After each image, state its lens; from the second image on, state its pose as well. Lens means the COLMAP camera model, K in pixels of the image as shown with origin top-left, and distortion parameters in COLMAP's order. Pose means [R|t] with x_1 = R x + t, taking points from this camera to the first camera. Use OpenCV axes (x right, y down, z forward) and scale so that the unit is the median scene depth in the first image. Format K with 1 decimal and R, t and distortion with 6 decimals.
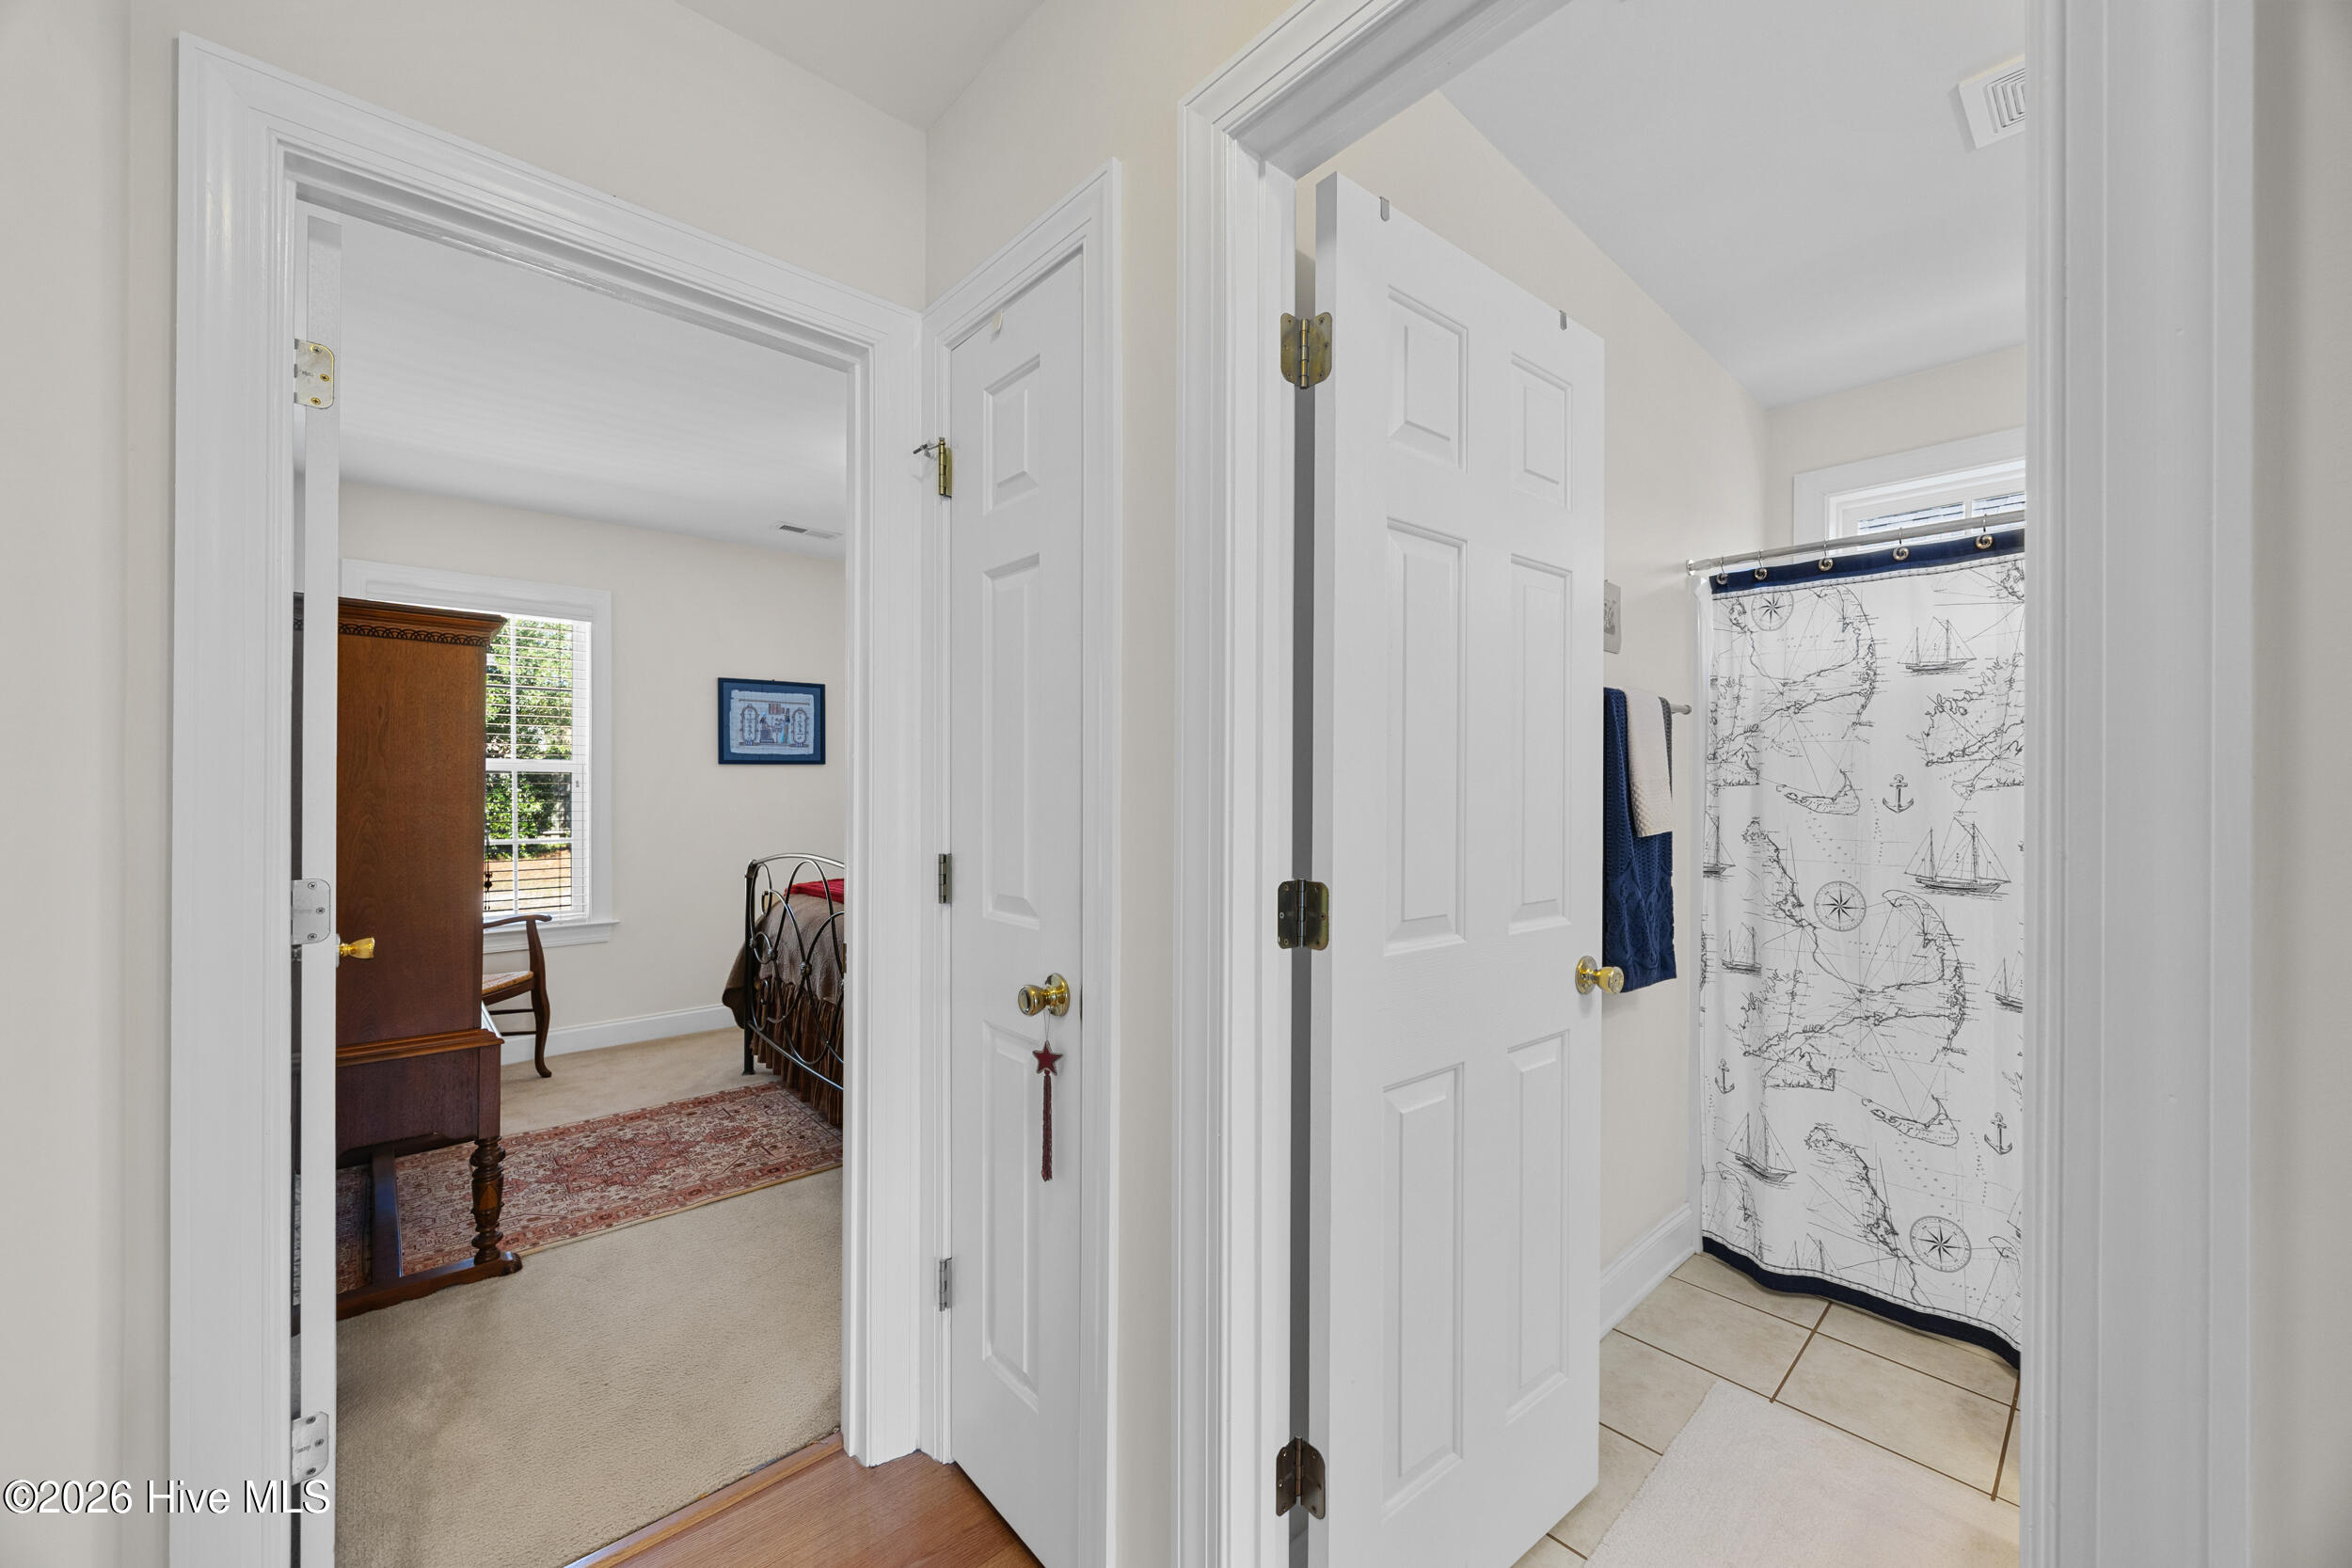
lens RADIAL K [[881.4, 0, 1168.7], [0, 881.4, 778.9], [0, 0, 1]] dist [-0.005717, -0.000001]
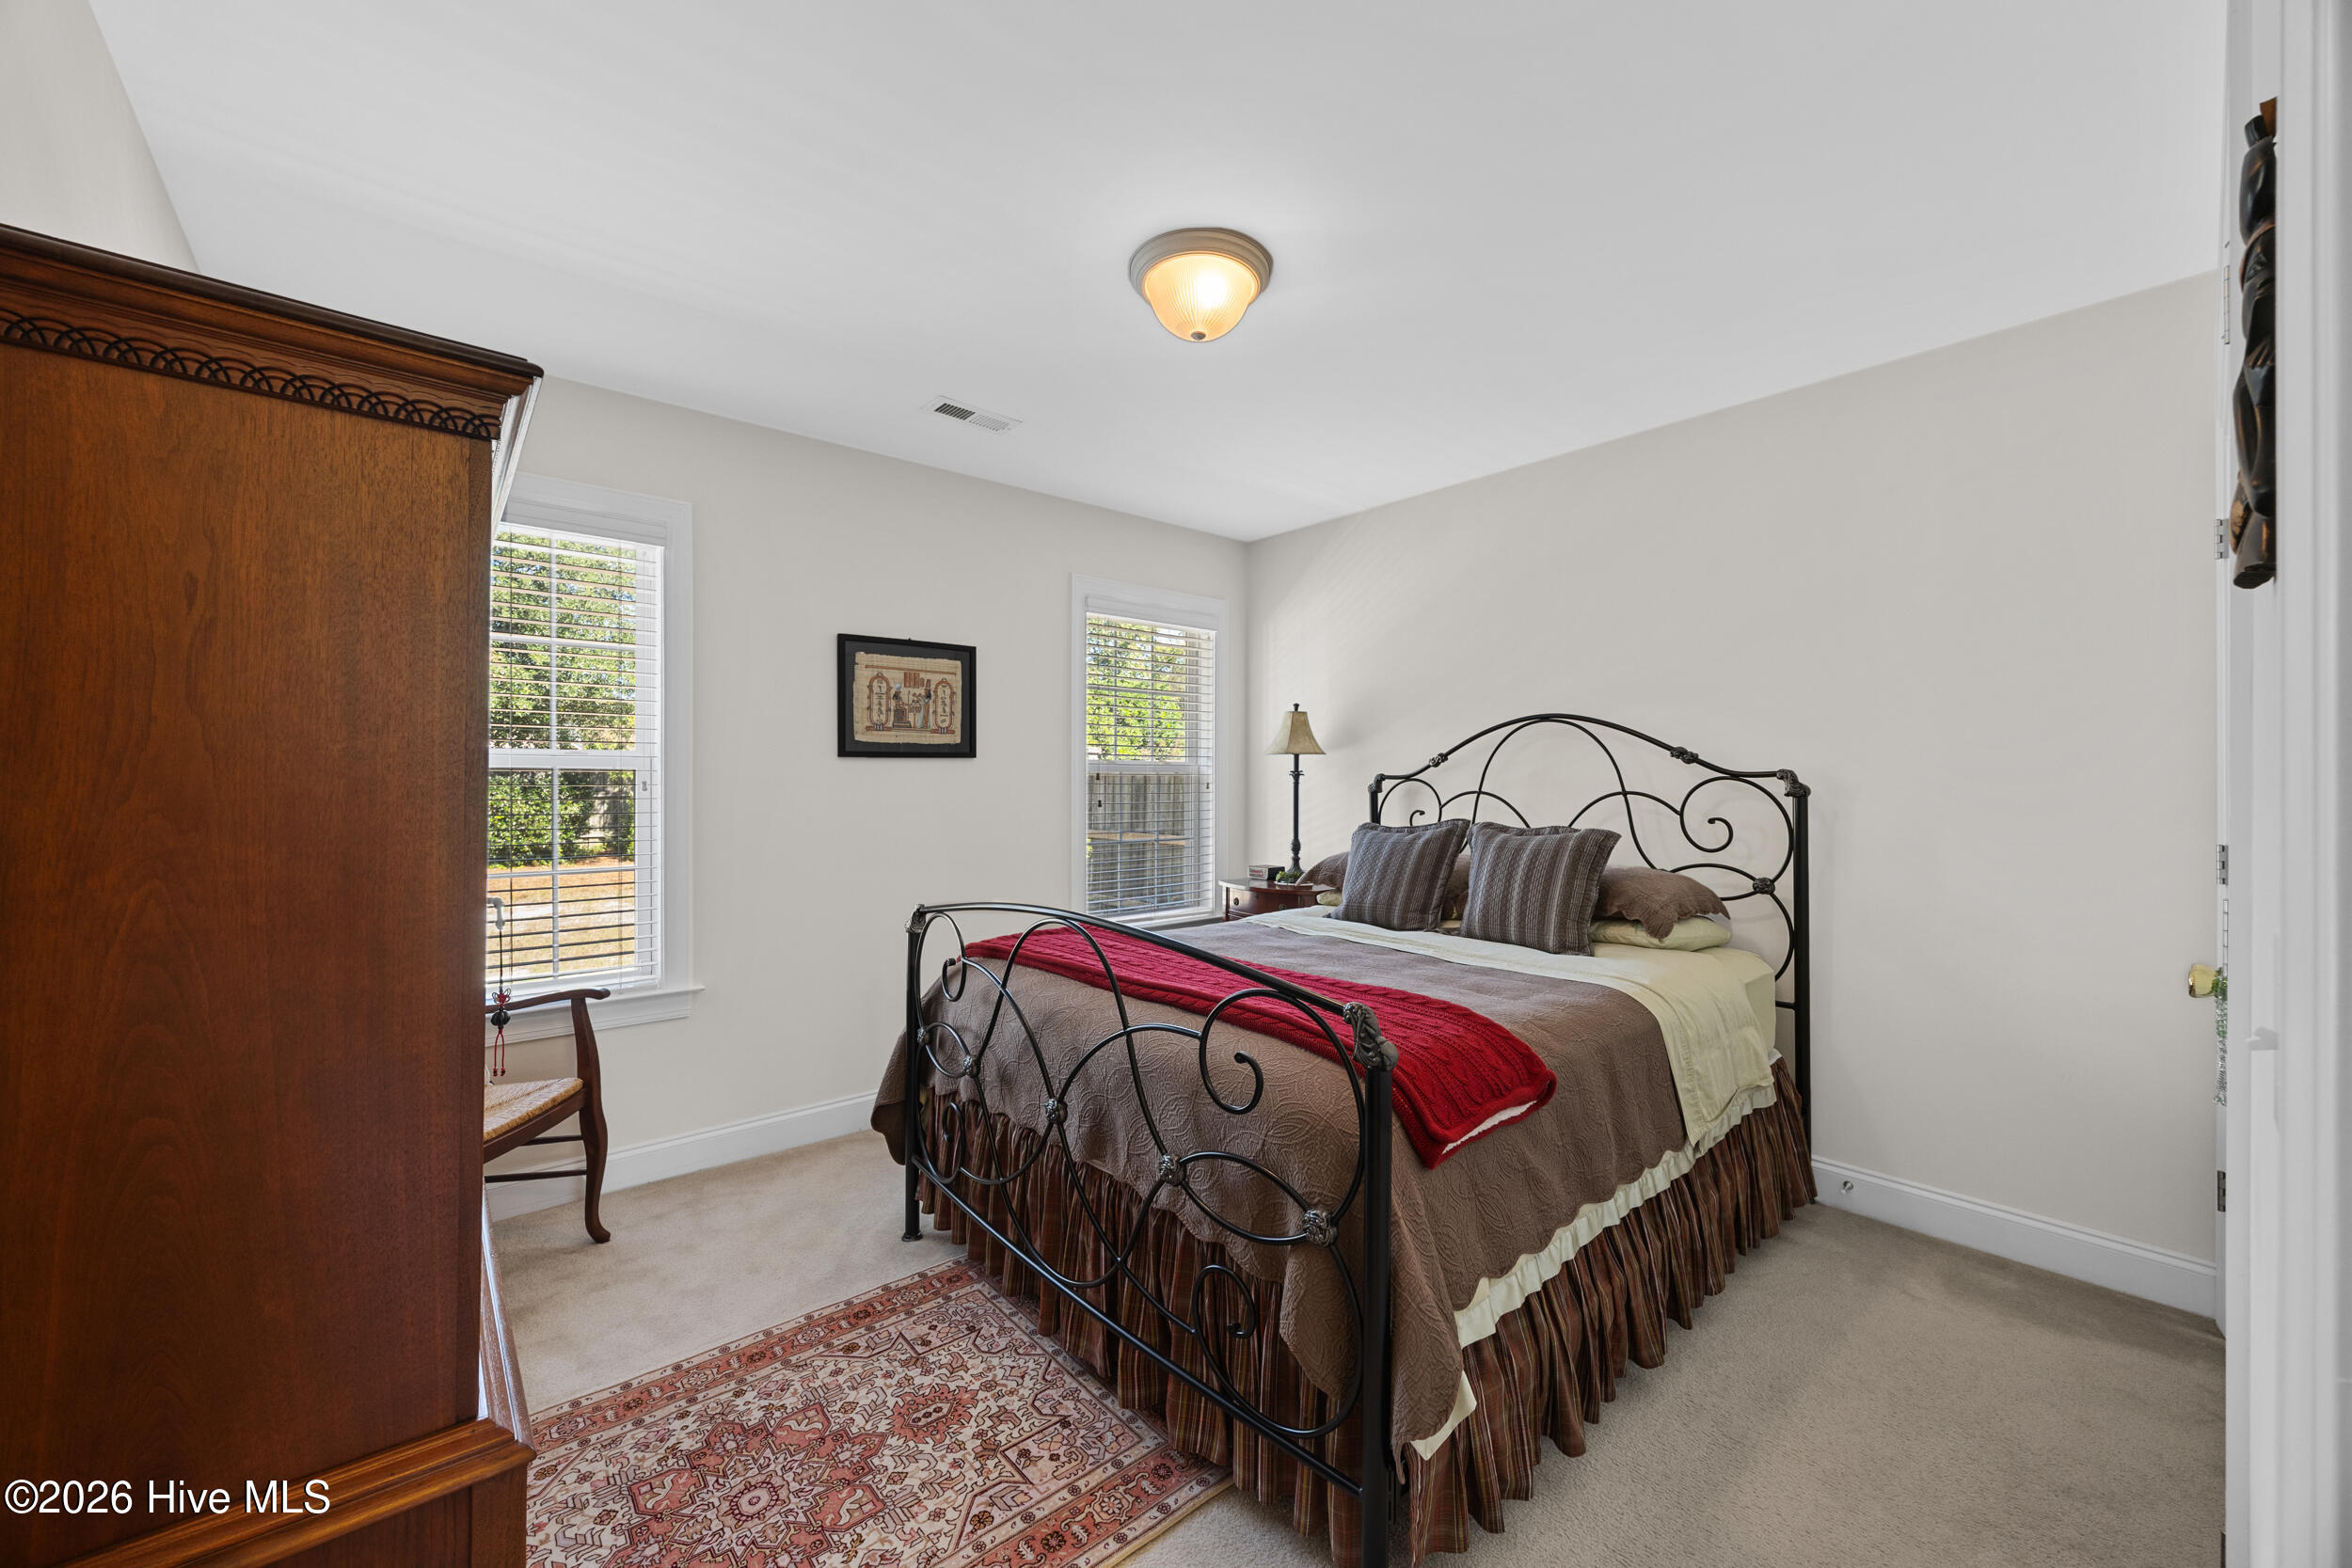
lens RADIAL K [[881.4, 0, 1168.7], [0, 881.4, 778.9], [0, 0, 1]] dist [-0.005717, -0.000001]
pose [[0.999646, -0.000006, -0.026610, -0.277243], [0.000023, 1.000000, 0.000653, 0.000204], [0.026610, -0.000653, 0.999646, 0.369054]]
